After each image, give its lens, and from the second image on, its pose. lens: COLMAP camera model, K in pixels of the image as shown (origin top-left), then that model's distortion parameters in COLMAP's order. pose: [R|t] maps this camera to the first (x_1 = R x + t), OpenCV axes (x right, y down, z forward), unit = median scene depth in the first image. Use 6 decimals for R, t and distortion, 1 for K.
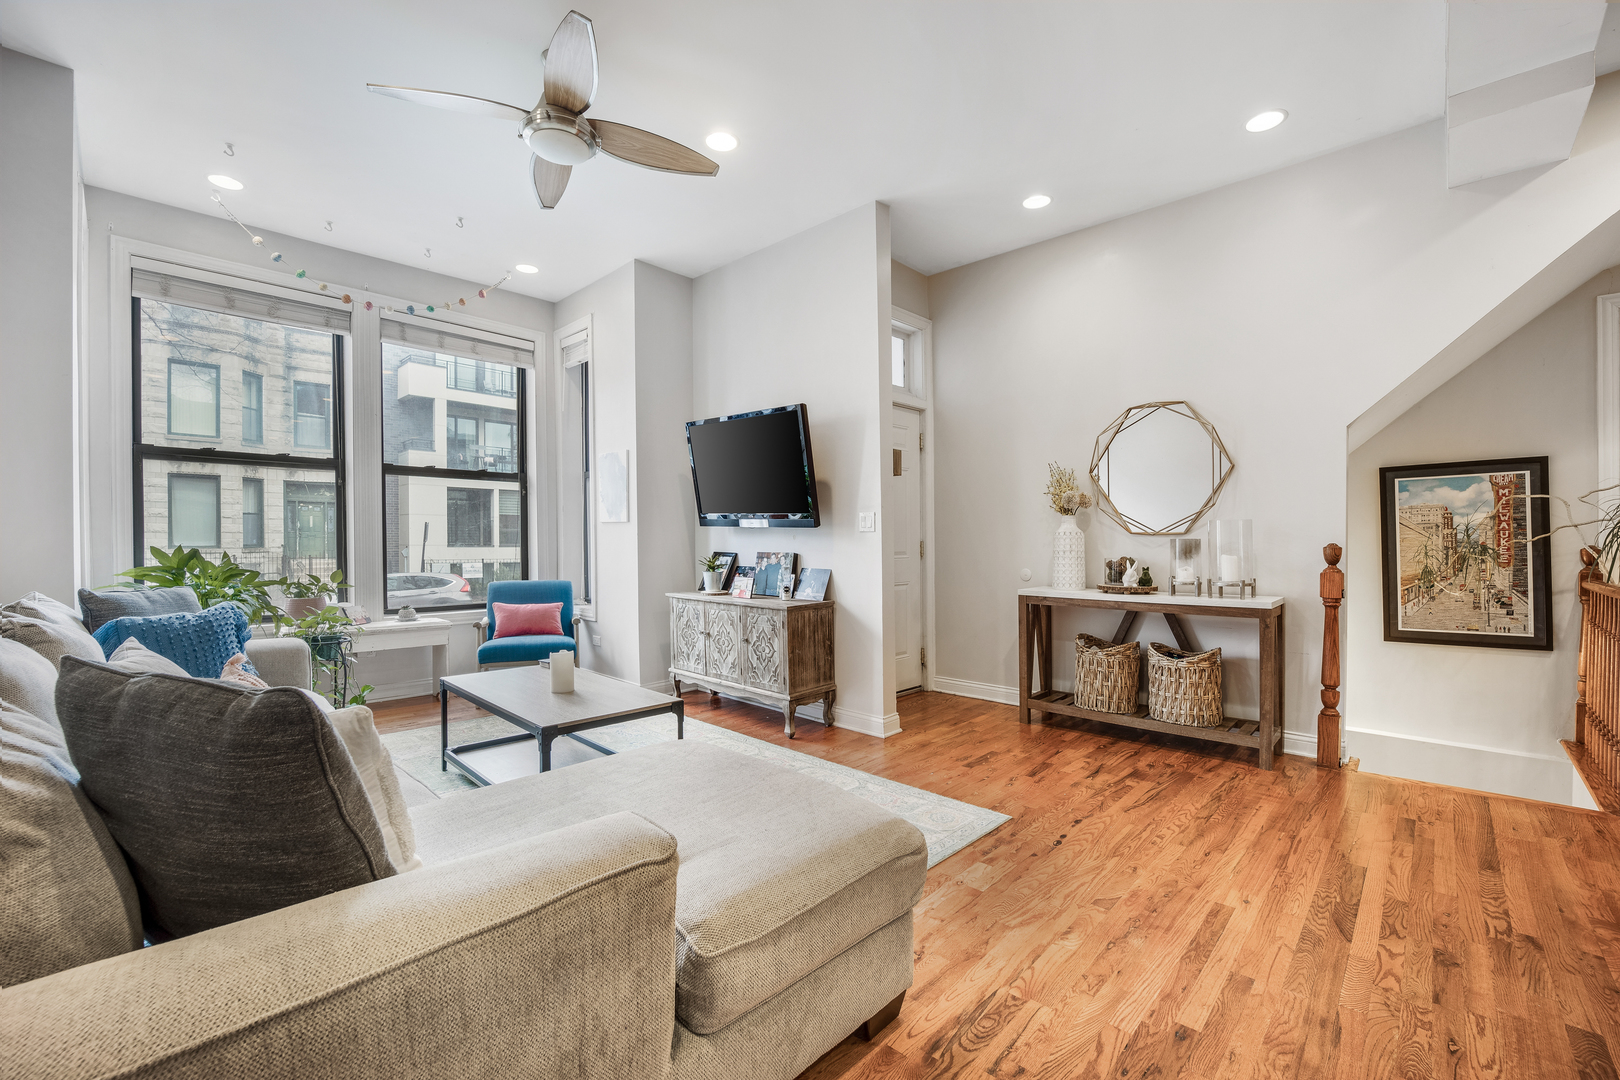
lens RADIAL K [[663.1, 0, 847.6], [0, 663.1, 545.6], [0, 0, 1]] dist [-0.031183, 0.000017]
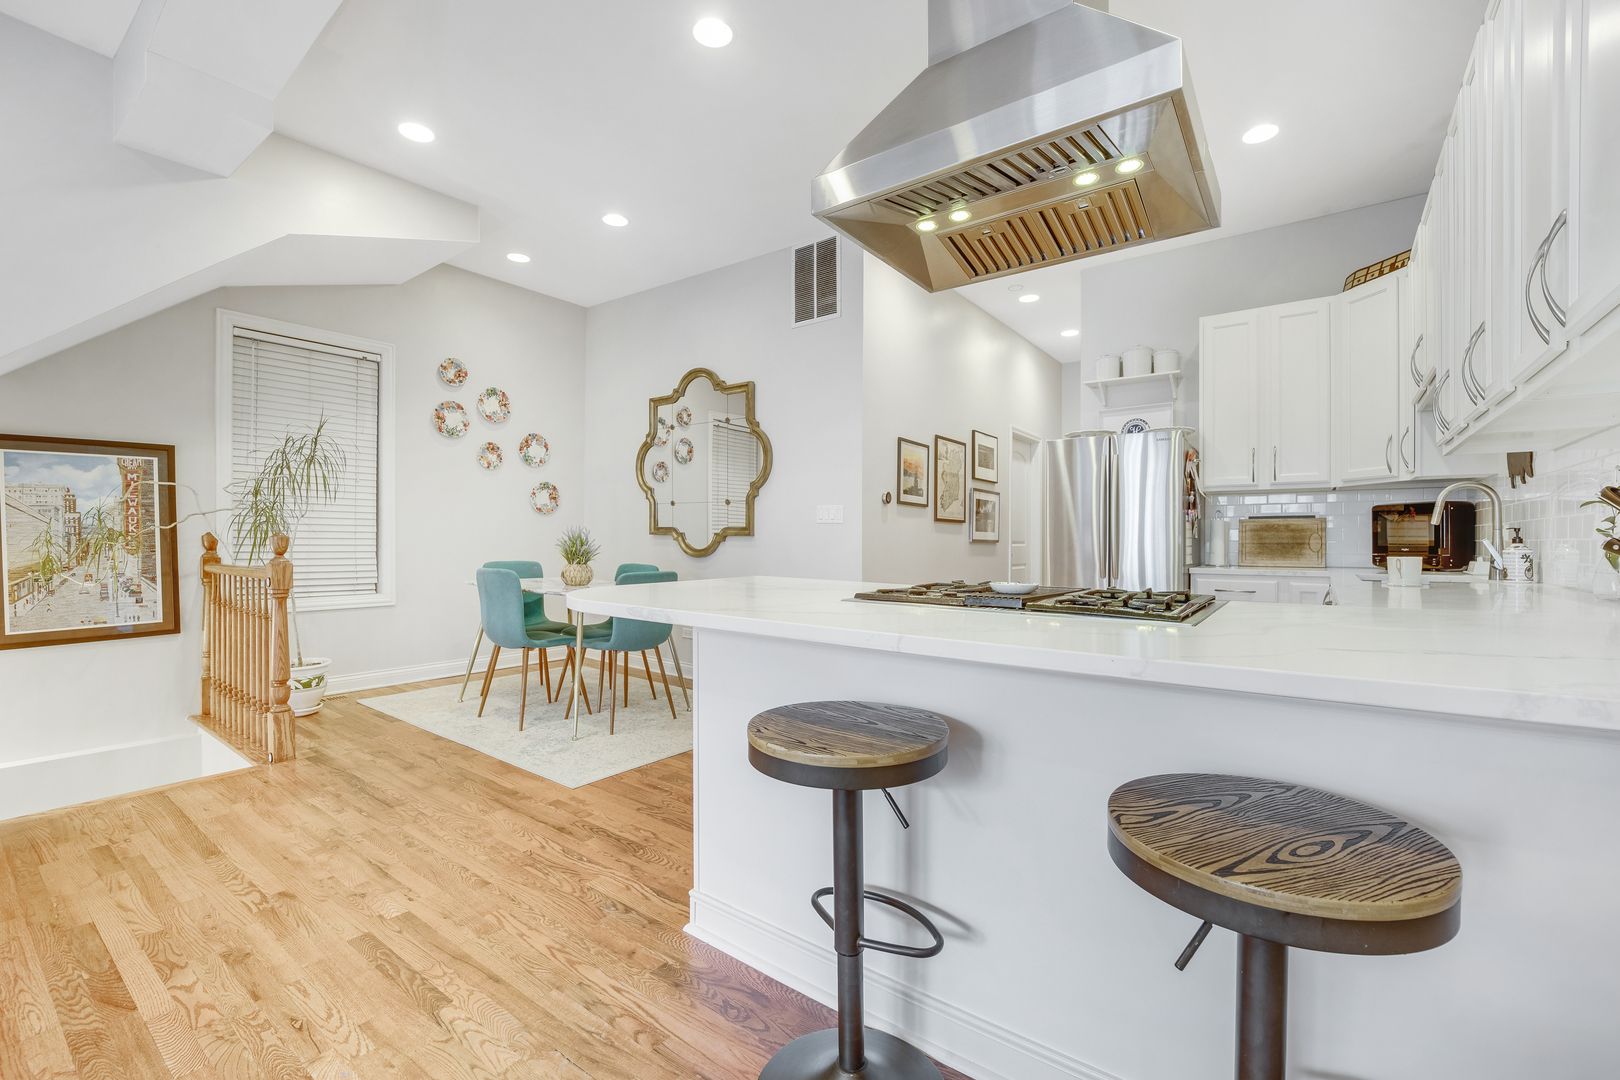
lens RADIAL K [[663.1, 0, 801.5], [0, 663.1, 530.3], [0, 0, 1]] dist [-0.031183, 0.000017]
pose [[-0.114975, 0.006841, 0.993345, -0.057016], [-0.002916, 0.999970, -0.007224, 0.001751], [-0.993364, -0.003727, -0.114951, 0.112734]]
